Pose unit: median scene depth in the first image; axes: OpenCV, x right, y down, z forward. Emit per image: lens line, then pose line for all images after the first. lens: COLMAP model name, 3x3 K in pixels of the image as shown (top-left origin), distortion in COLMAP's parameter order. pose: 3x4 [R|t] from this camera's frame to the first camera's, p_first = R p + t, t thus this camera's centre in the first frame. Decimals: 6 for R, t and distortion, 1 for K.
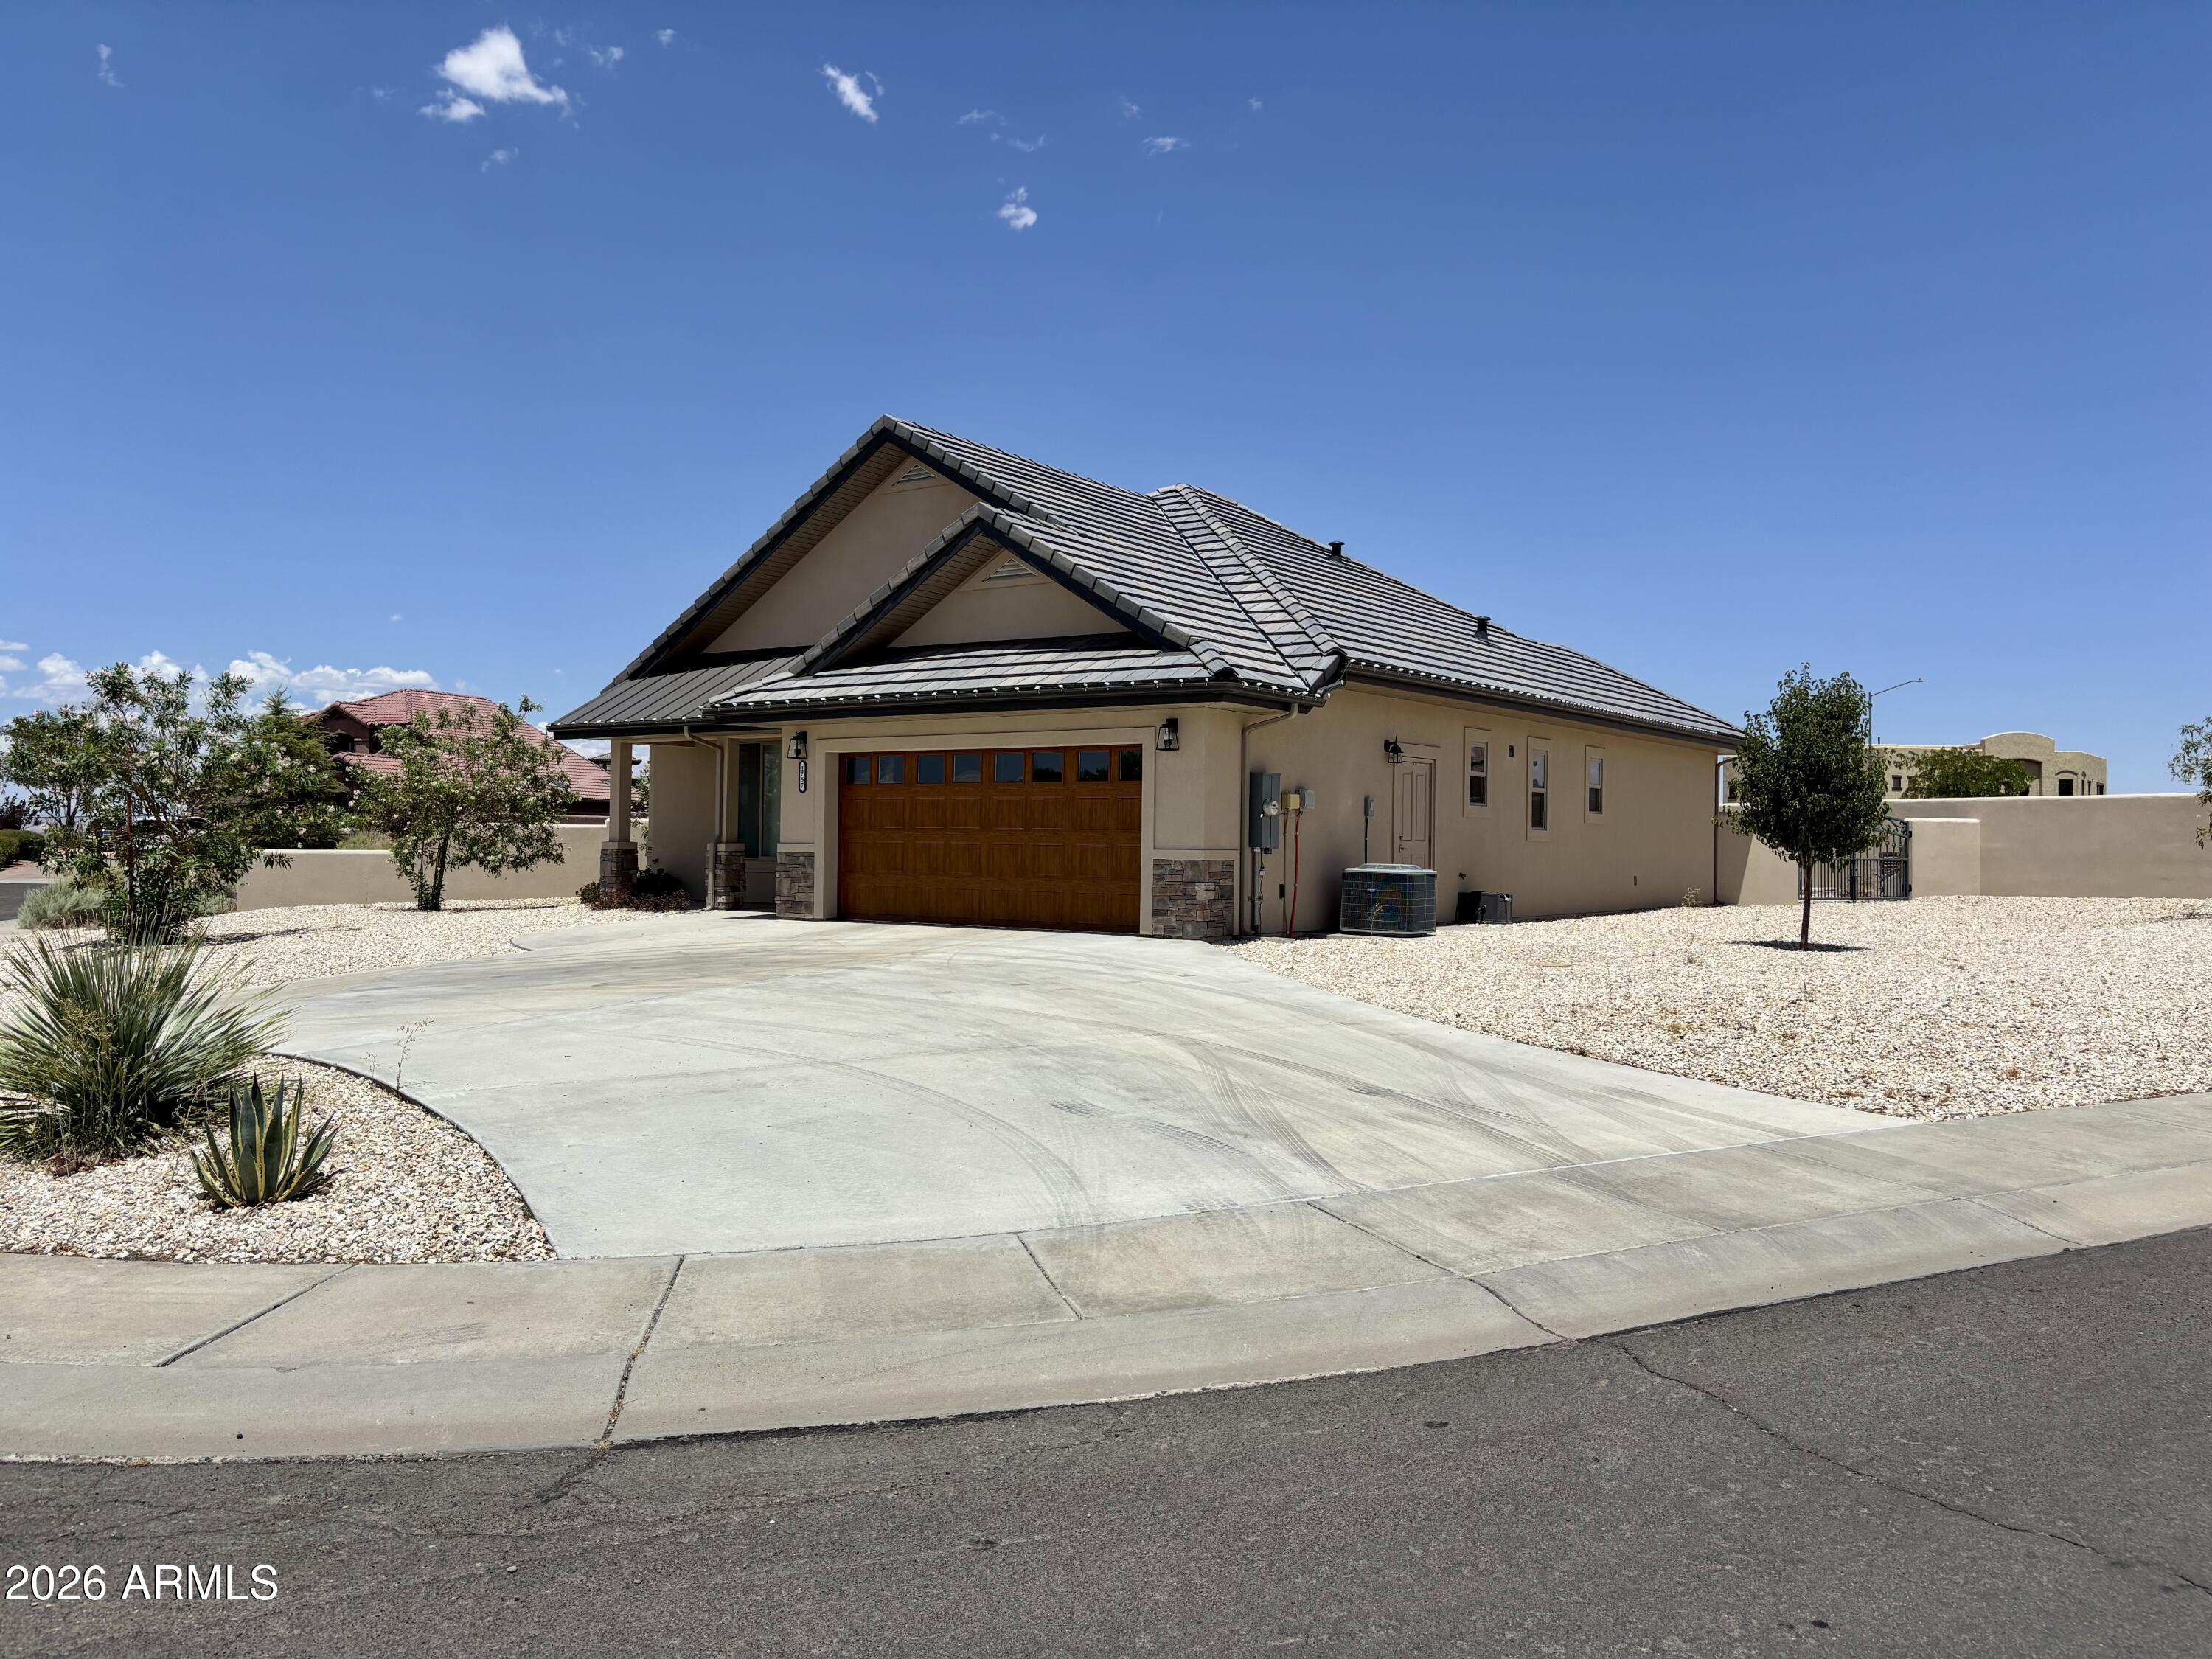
lens RADIAL K [[1681.0, 0, 1106.0], [0, 1681.0, 829.5], [0, 0, 1]] dist [0.041226, -0.002531]
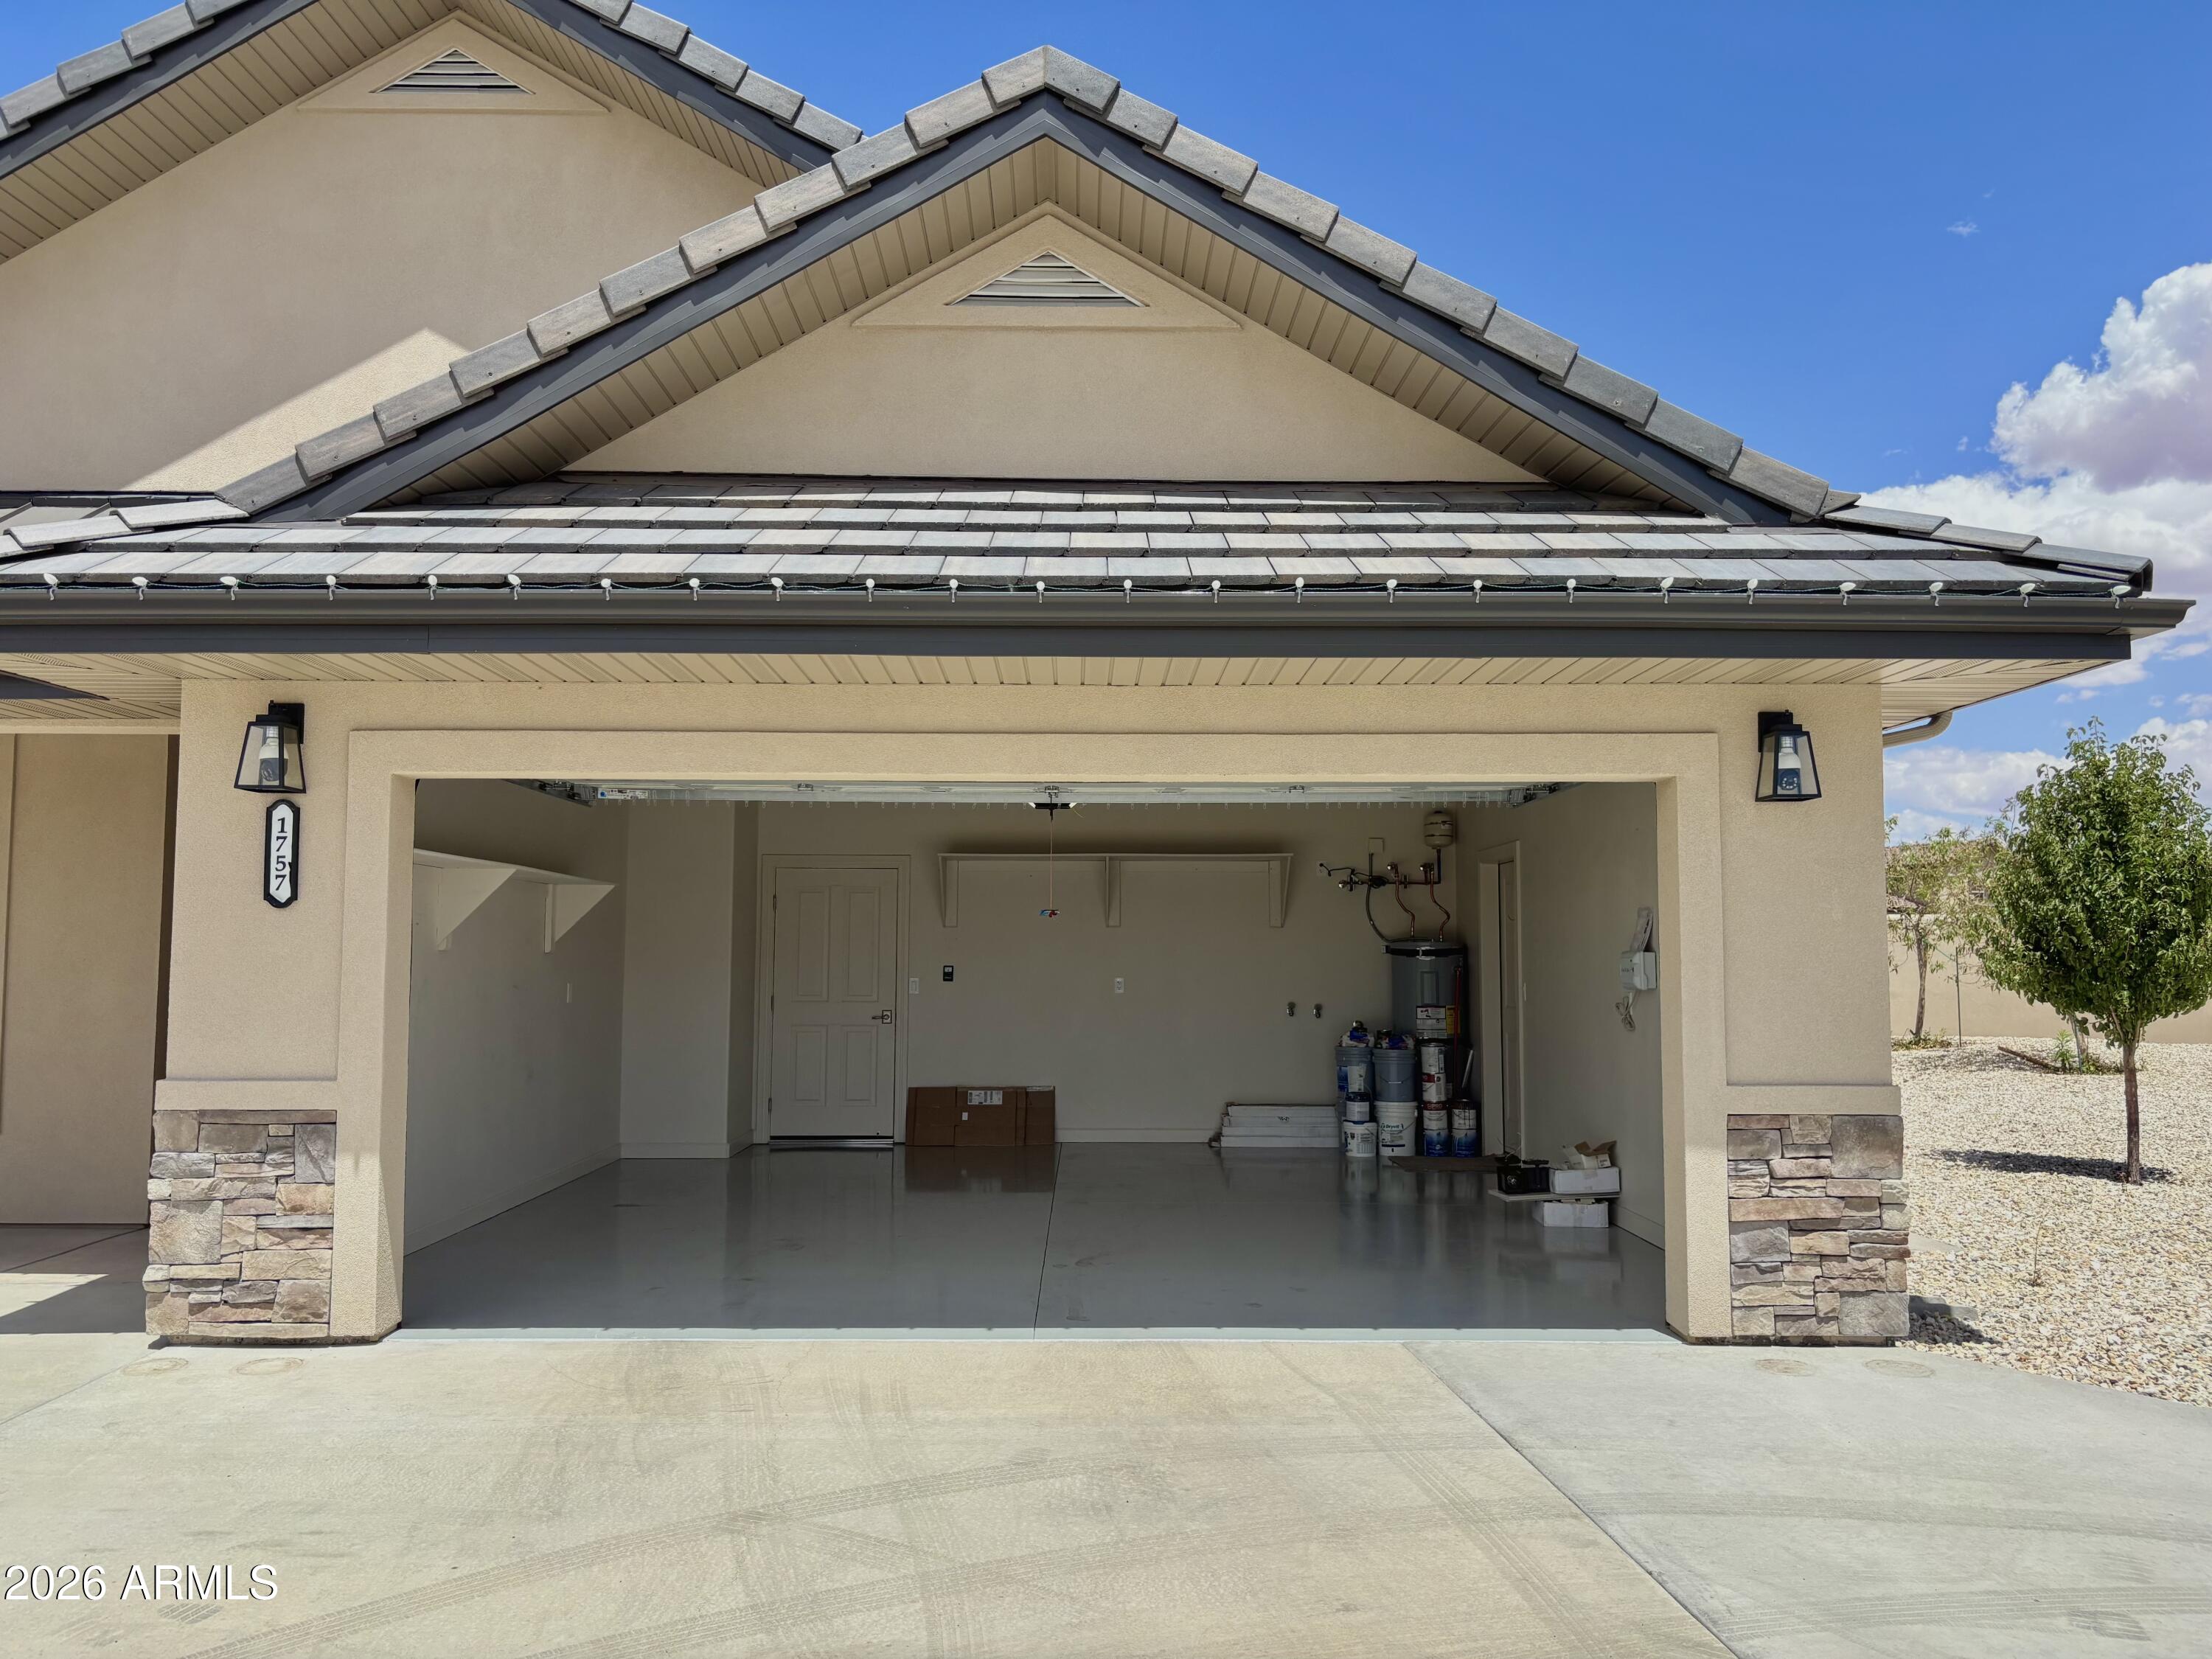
lens RADIAL K [[1681.0, 0, 1106.0], [0, 1681.0, 829.5], [0, 0, 1]] dist [0.041226, -0.002531]
pose [[0.813659, 0.039360, 0.580009, -0.237404], [0.000441, 0.997663, -0.068322, -0.014733], [-0.581343, 0.055847, 0.811740, 0.677192]]
